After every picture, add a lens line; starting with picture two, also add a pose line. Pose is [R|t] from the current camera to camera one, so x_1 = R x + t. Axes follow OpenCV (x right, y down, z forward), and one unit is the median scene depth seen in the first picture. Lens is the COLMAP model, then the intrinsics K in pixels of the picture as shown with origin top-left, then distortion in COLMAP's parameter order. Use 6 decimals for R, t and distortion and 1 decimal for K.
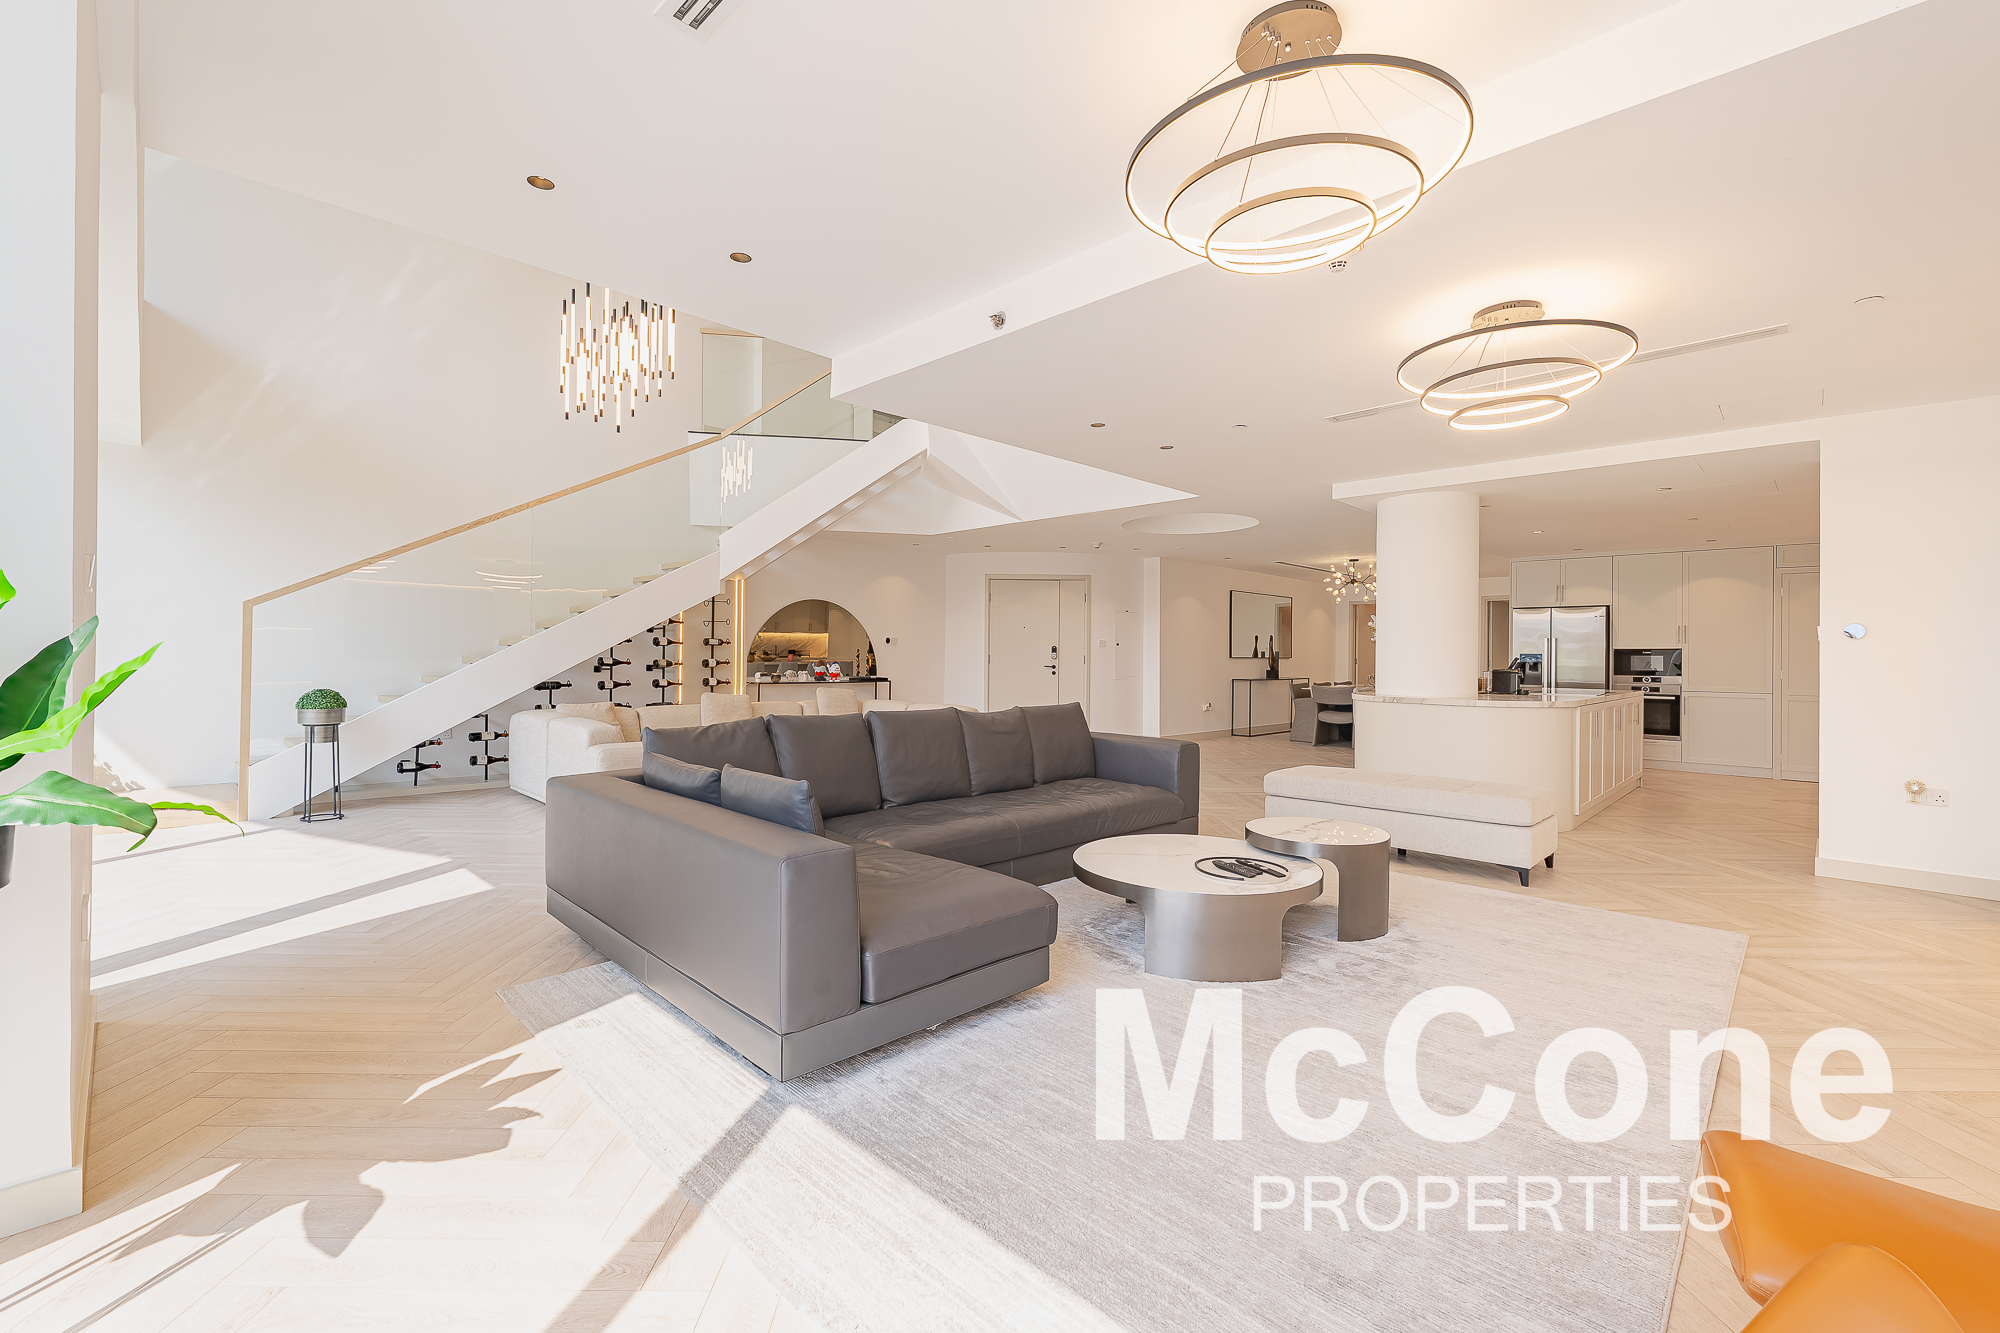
lens RADIAL K [[836.0, 0, 958.0], [0, 836.0, 655.4], [0, 0, 1]] dist [-0.017532, 0.000054]
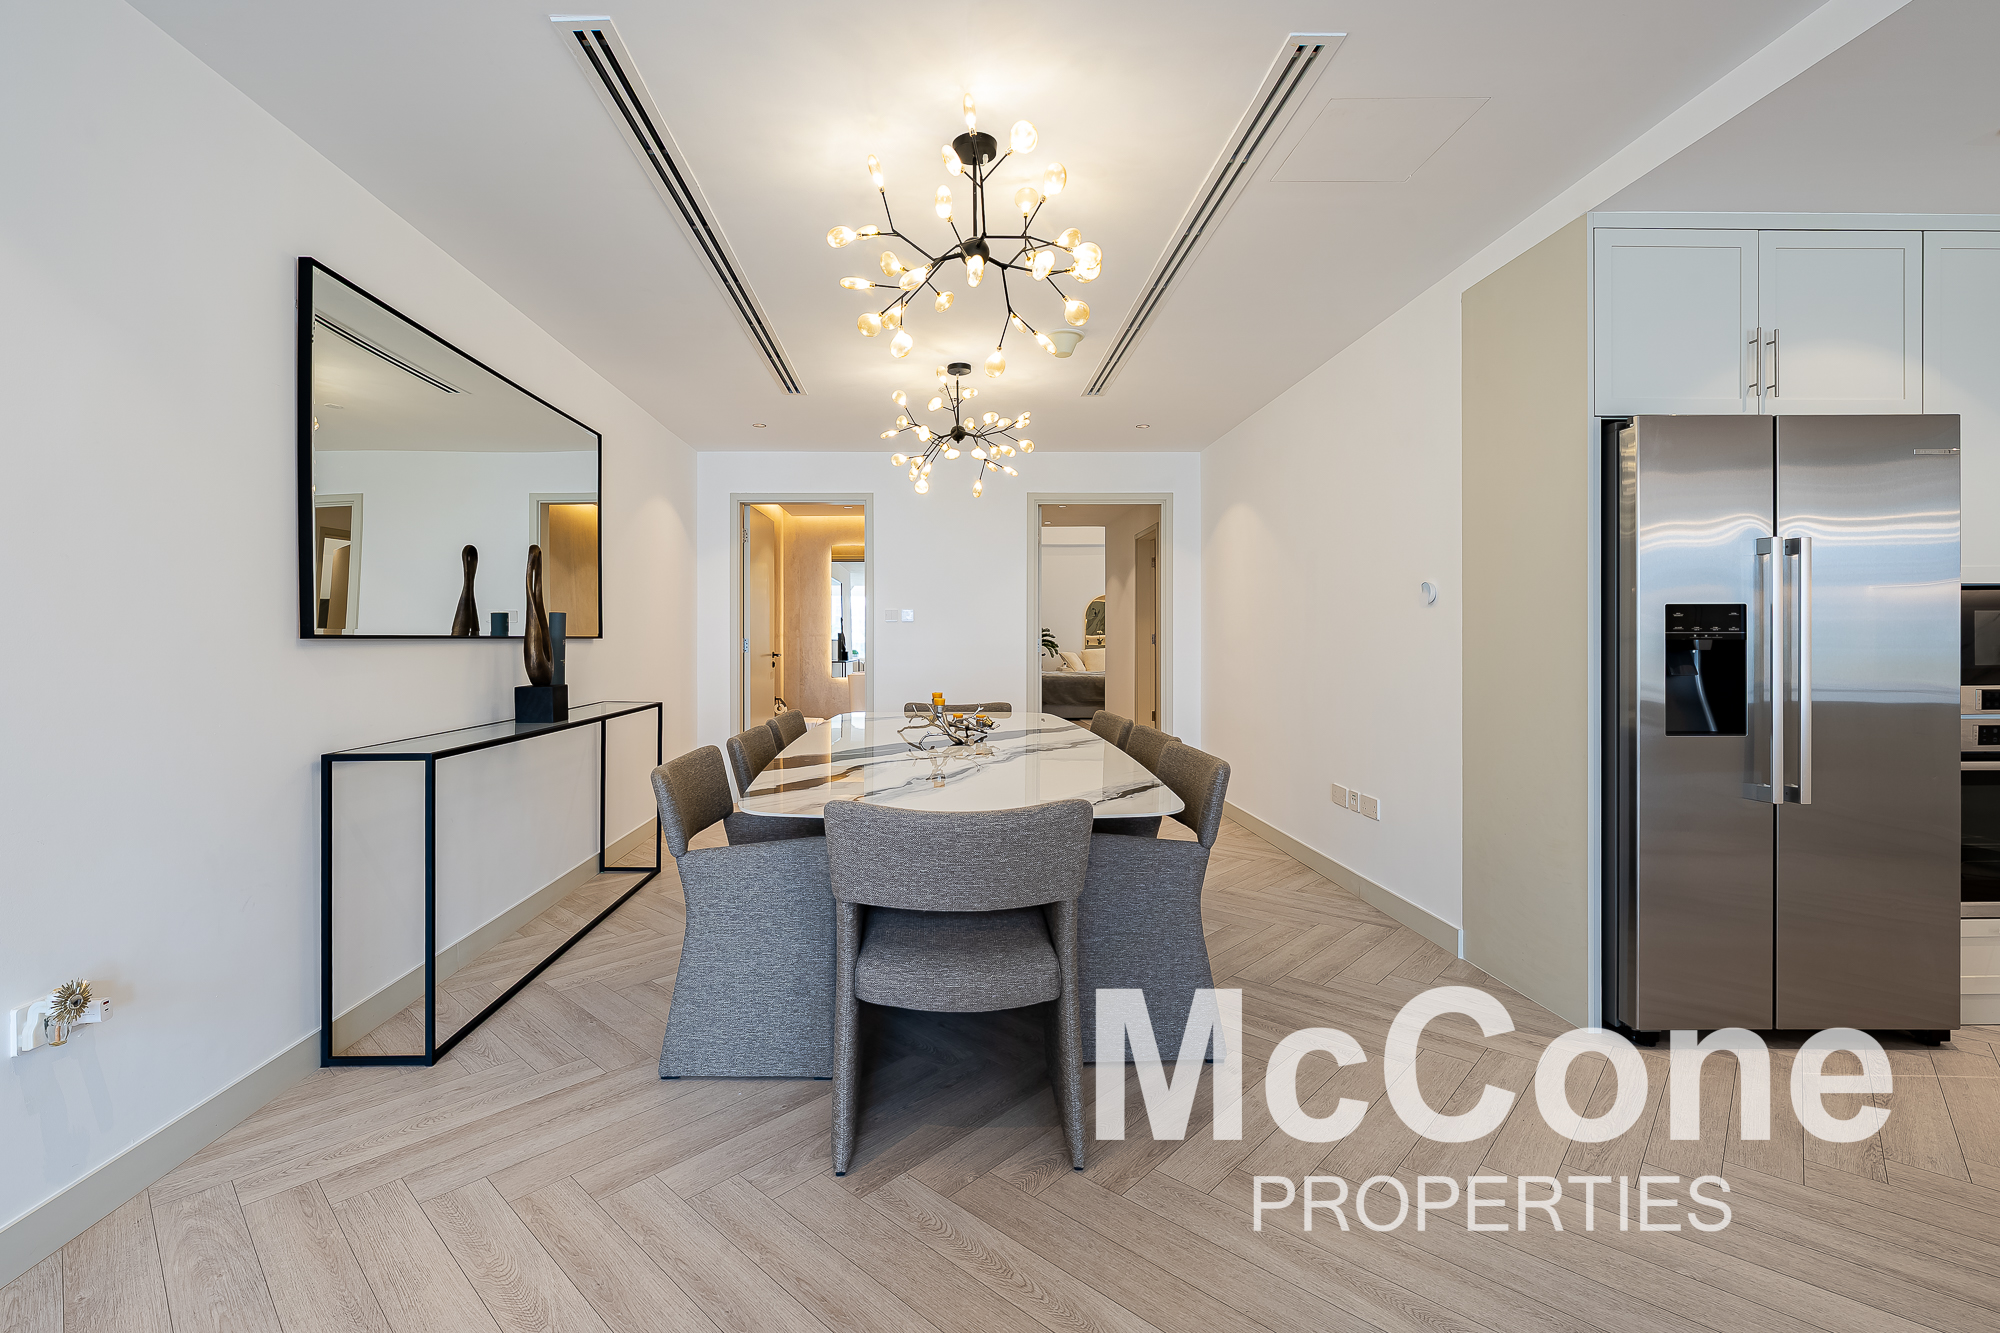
lens RADIAL K [[845.3, 0, 1000.0], [0, 845.3, 666.5], [0, 0, 1]] dist [0.032547, 0.000110]
pose [[0.661810, -0.034070, 0.748897, 0.377266], [0.009418, 0.999266, 0.037138, 0.005095], [-0.749612, -0.017525, 0.661645, 1.000894]]
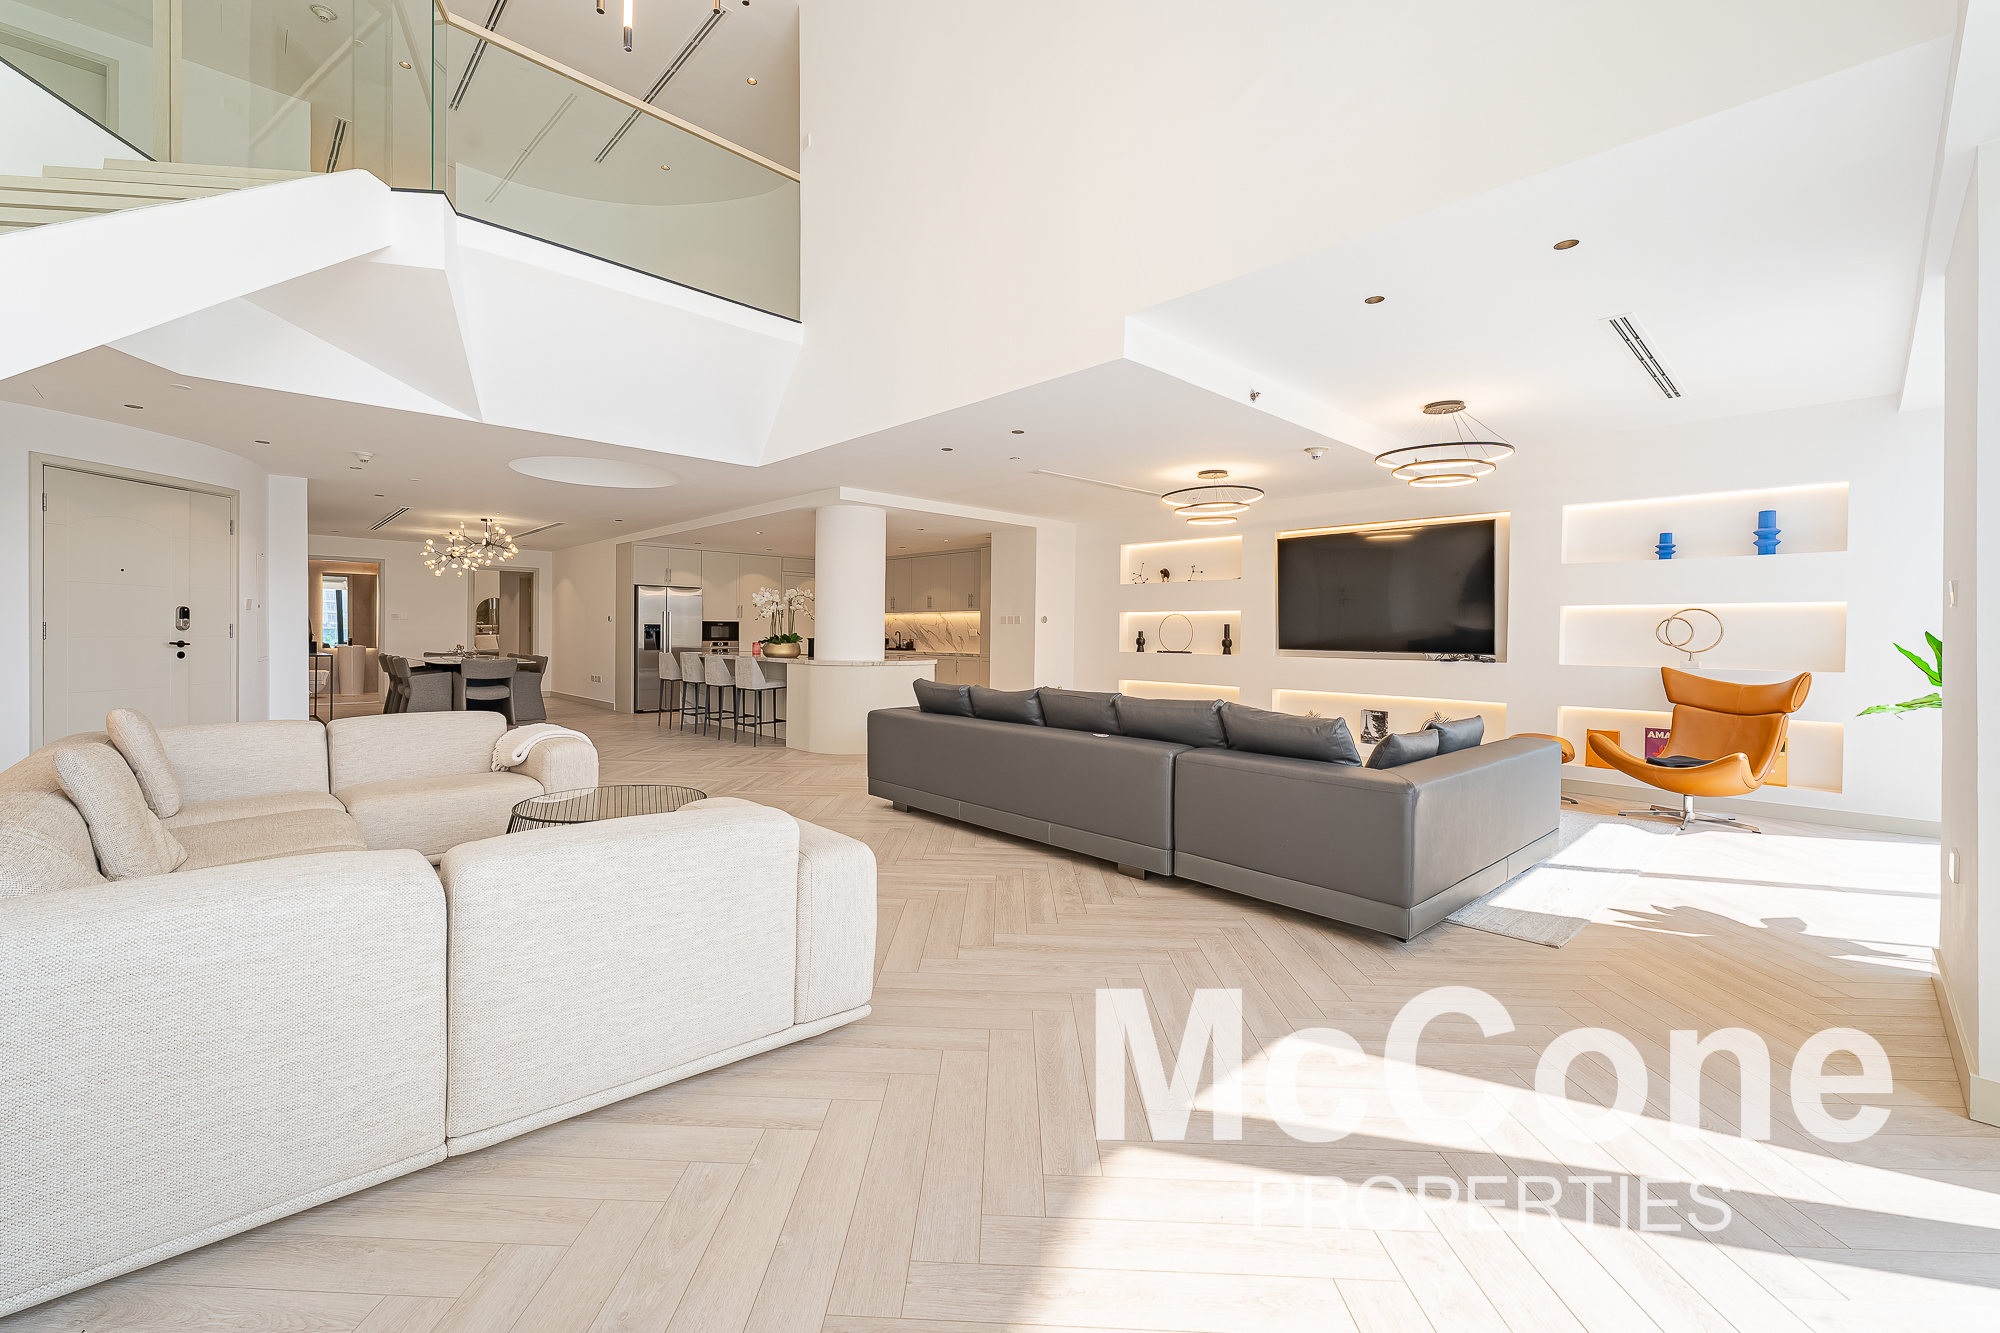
lens RADIAL K [[812.4, 0, 987.7], [0, 812.4, 649.2], [0, 0, 1]] dist [-0.000979, -0.000770]
pose [[0.030165, -0.028500, 0.999139, -0.468396], [-0.009599, 0.999539, 0.028801, -0.004445], [-0.999499, -0.010459, 0.029878, 0.490493]]
